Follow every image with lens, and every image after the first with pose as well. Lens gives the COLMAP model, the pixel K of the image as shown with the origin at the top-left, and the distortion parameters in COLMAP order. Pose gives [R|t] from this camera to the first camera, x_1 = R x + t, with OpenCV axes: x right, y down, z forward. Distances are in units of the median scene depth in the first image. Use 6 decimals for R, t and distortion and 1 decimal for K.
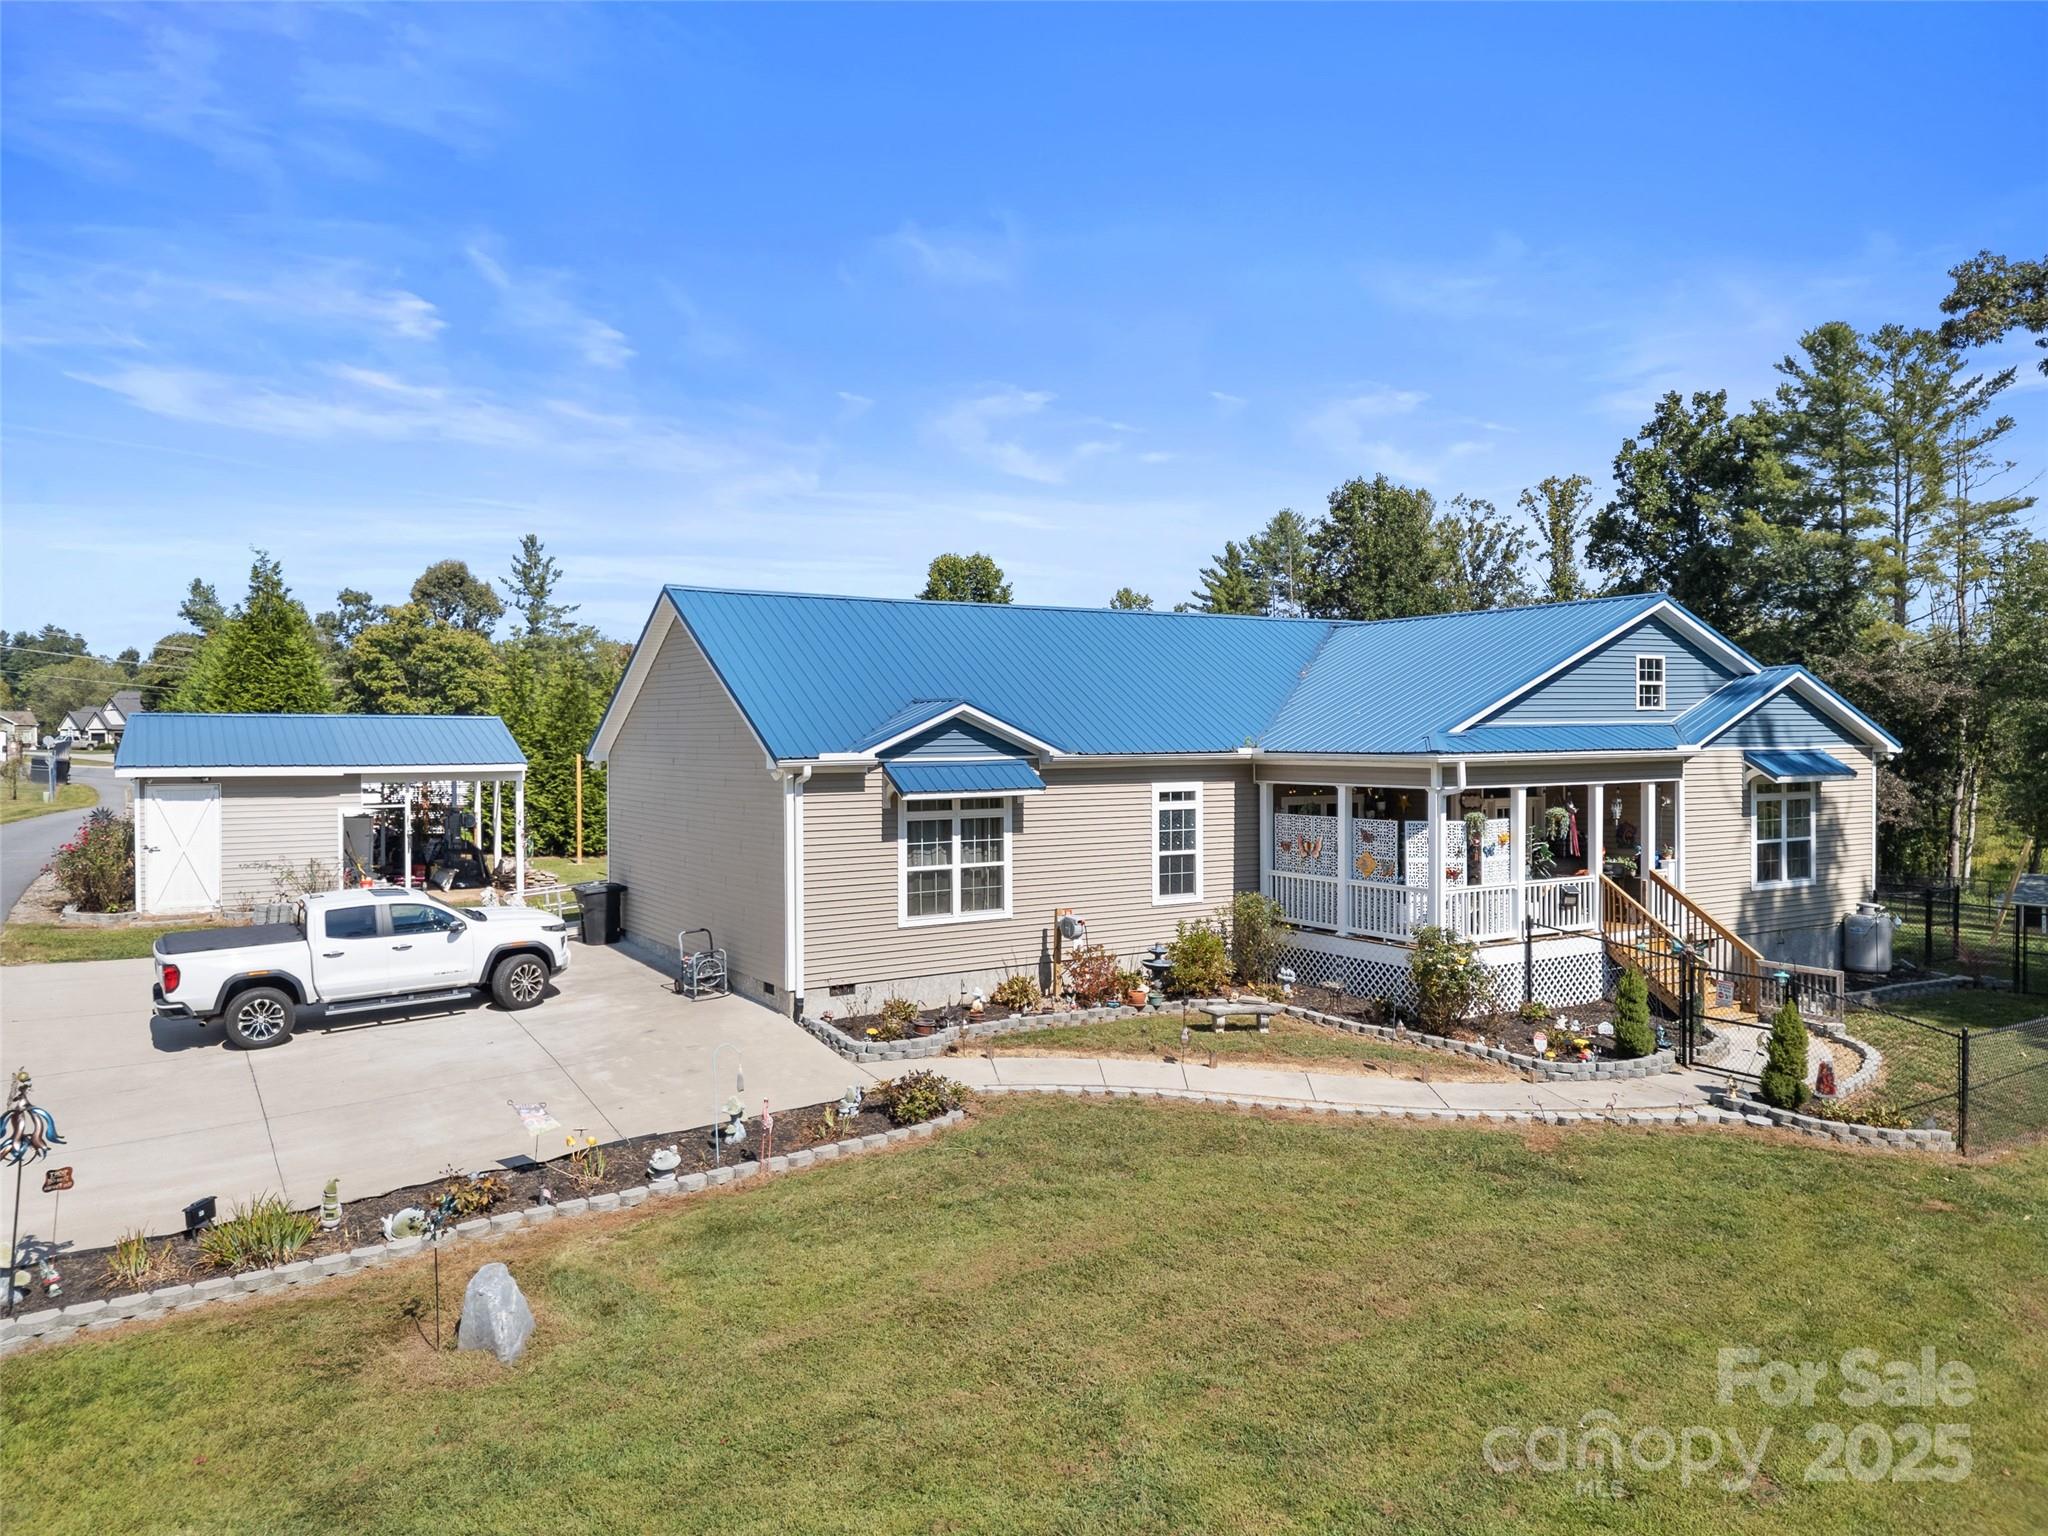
lens RADIAL K [[1432.9, 0, 1020.6], [0, 1432.9, 758.4], [0, 0, 1]] dist [0.105518, -0.124055]
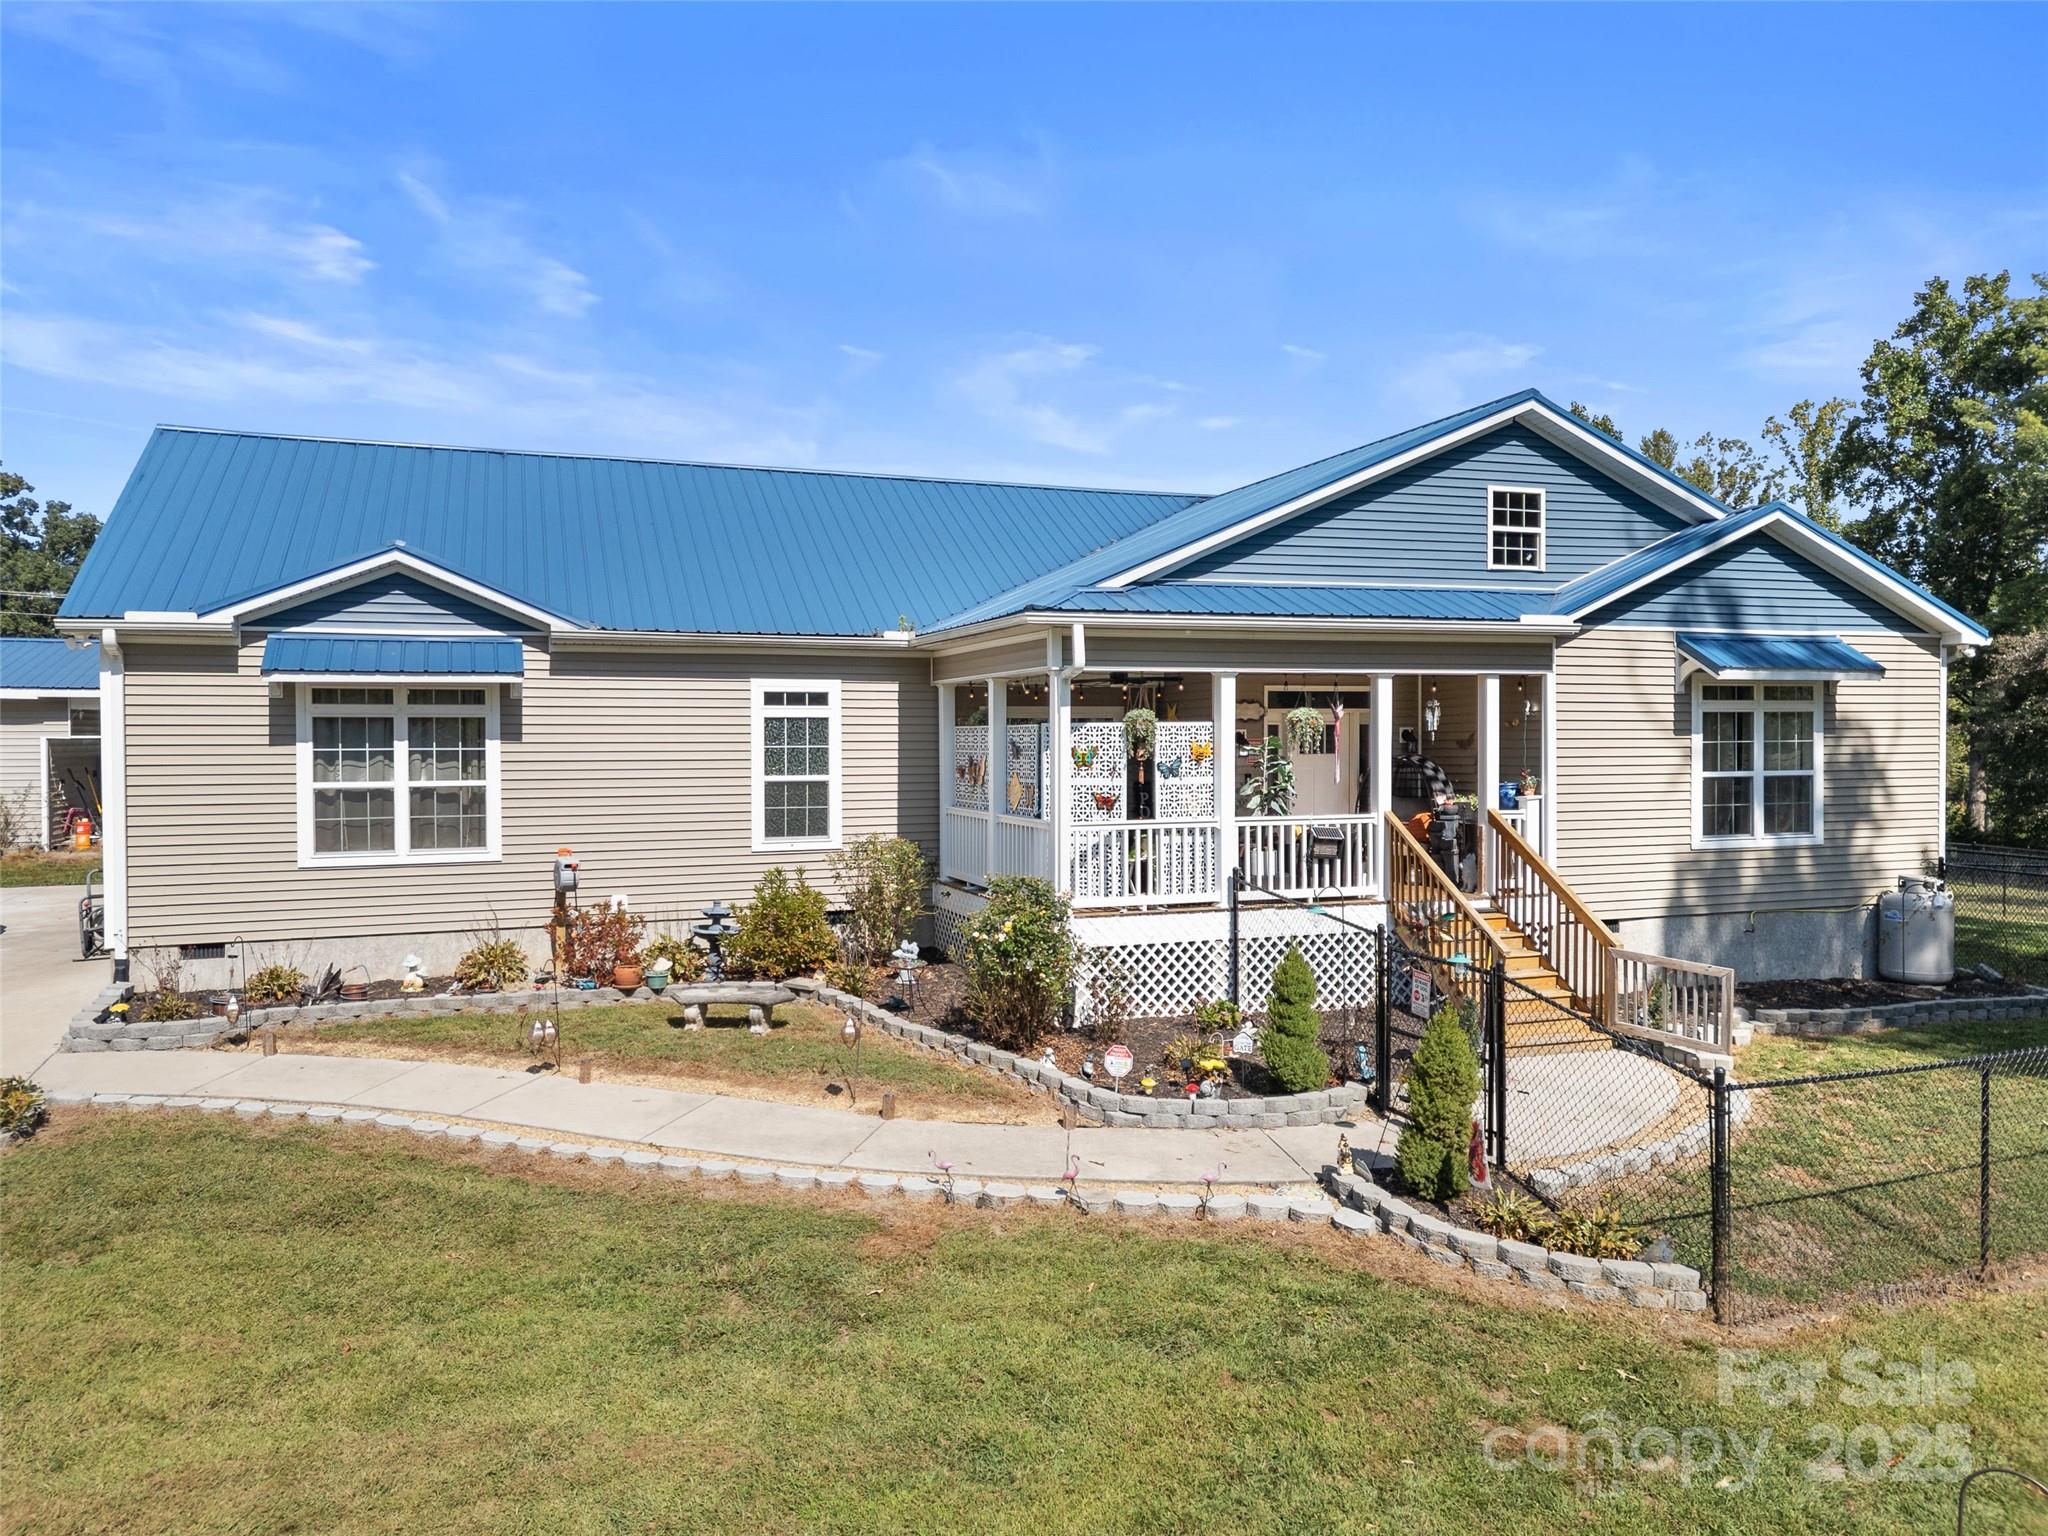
lens RADIAL K [[1436.4, 0, 1024.0], [0, 1436.4, 768.0], [0, 0, 1]] dist [0.072288, -0.063202]
pose [[0.980037, 0.006304, -0.198716, 0.364929], [-0.005062, 0.999964, 0.006759, 0.055802], [0.198751, -0.005619, 0.980034, 0.329576]]
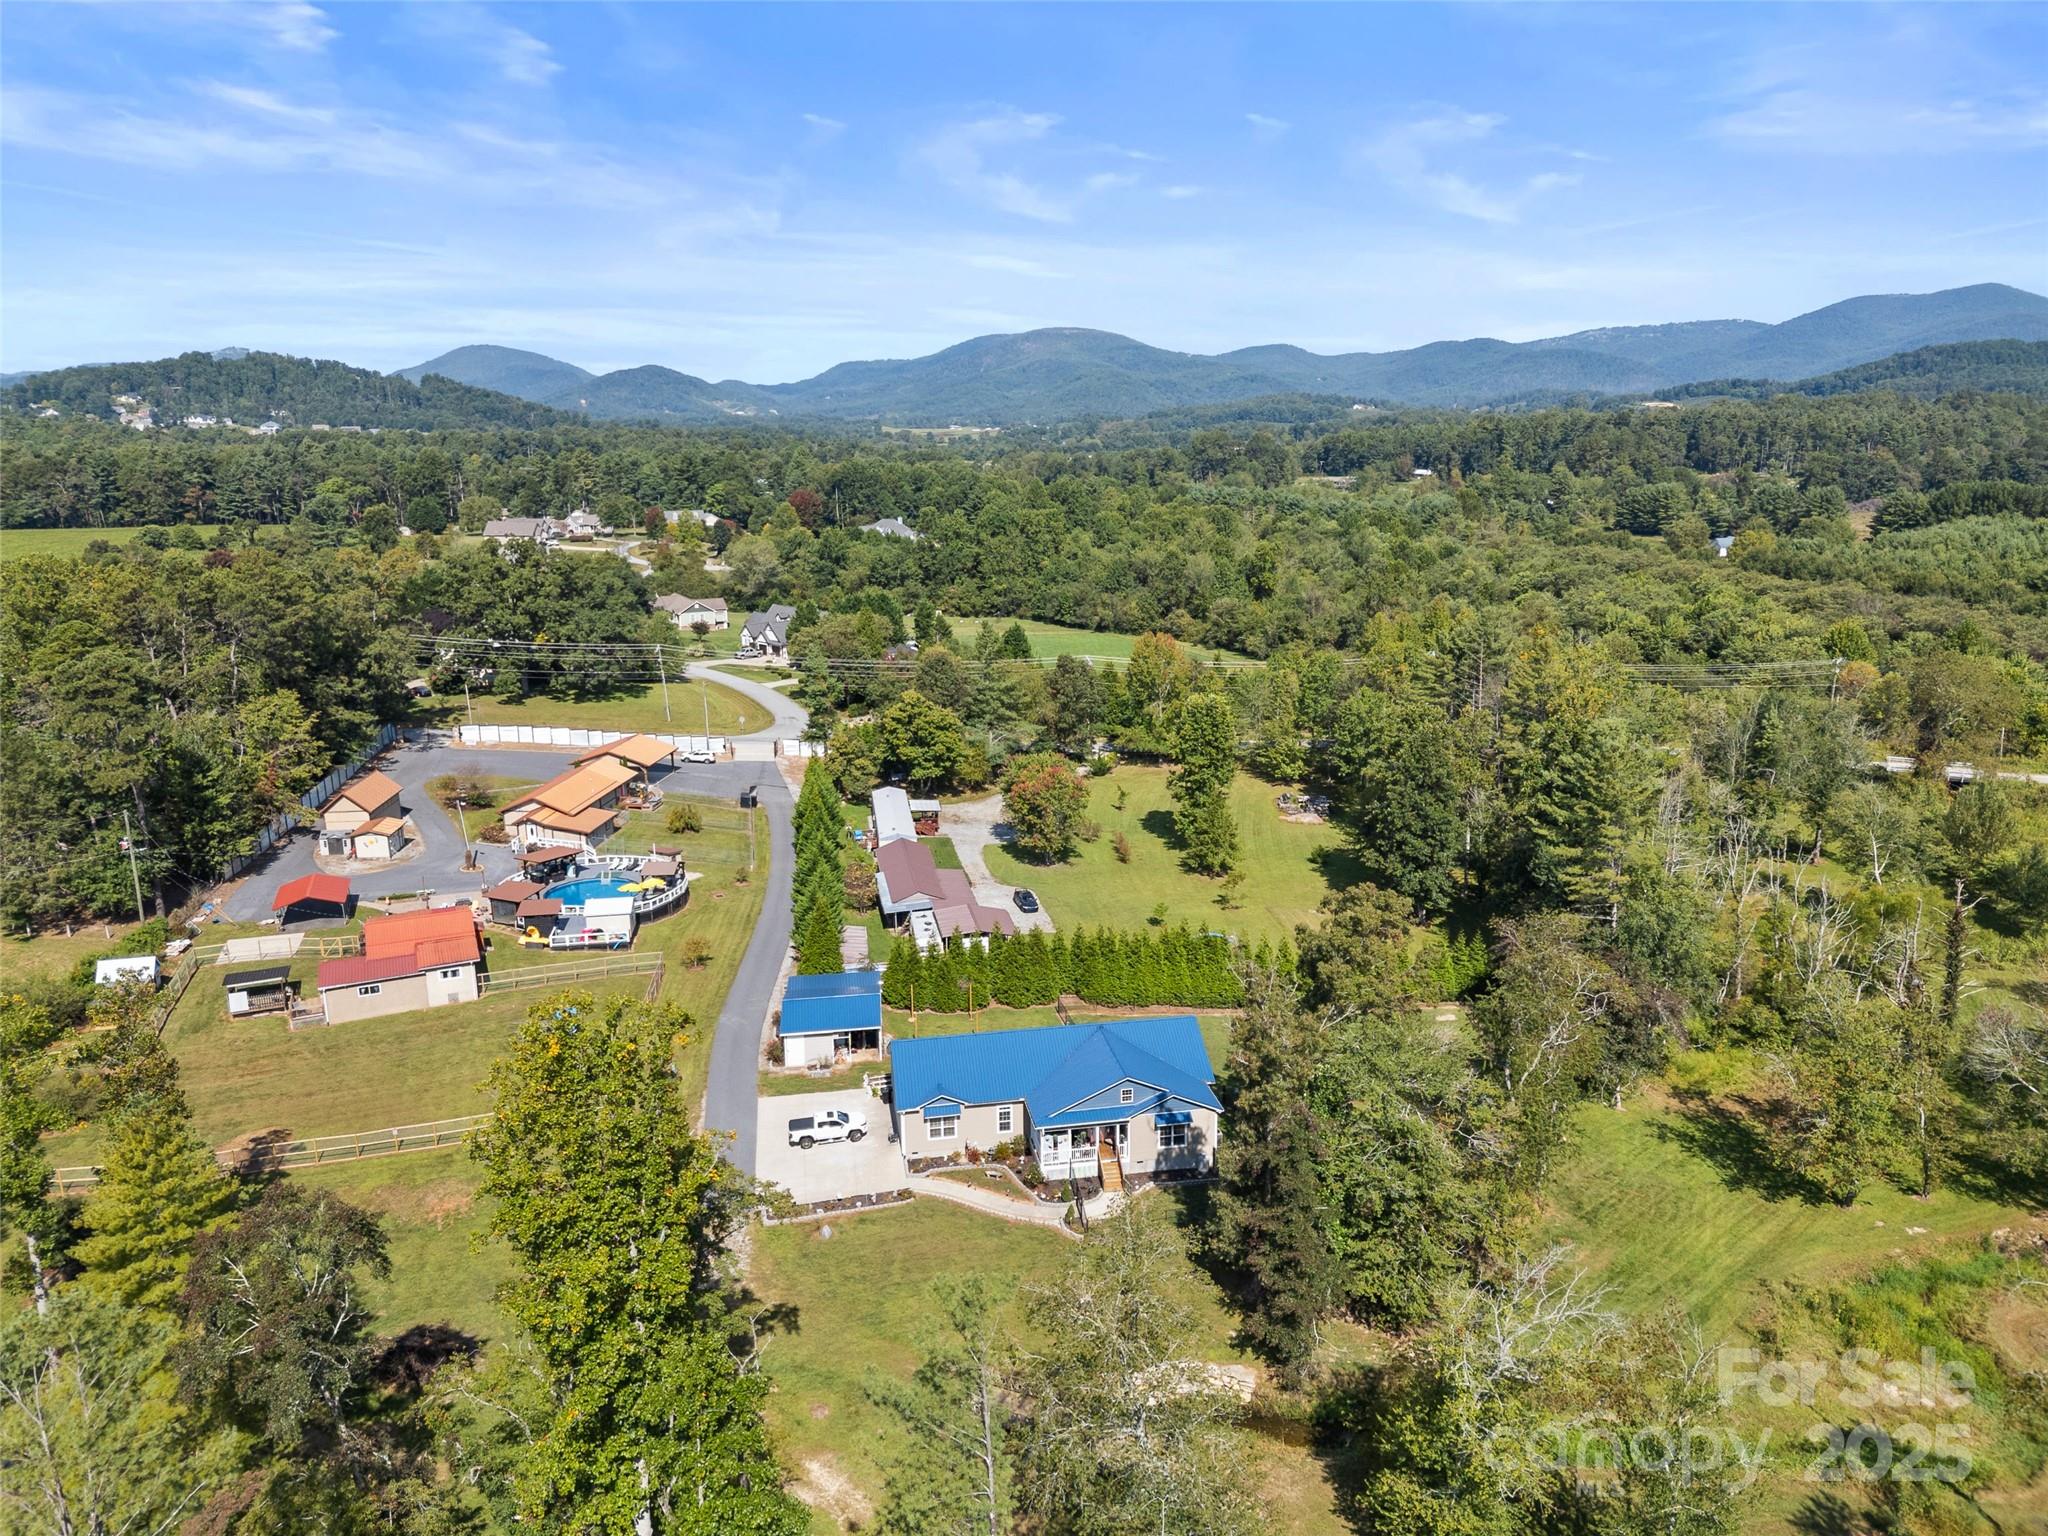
lens RADIAL K [[1432.9, 0, 1020.6], [0, 1432.9, 758.4], [0, 0, 1]] dist [0.105518, -0.124055]
pose [[0.927142, 0.085191, -0.364897, 1.558945], [-0.004462, 0.976254, 0.216585, -1.827185], [0.374683, -0.199177, 0.905506, -2.474977]]
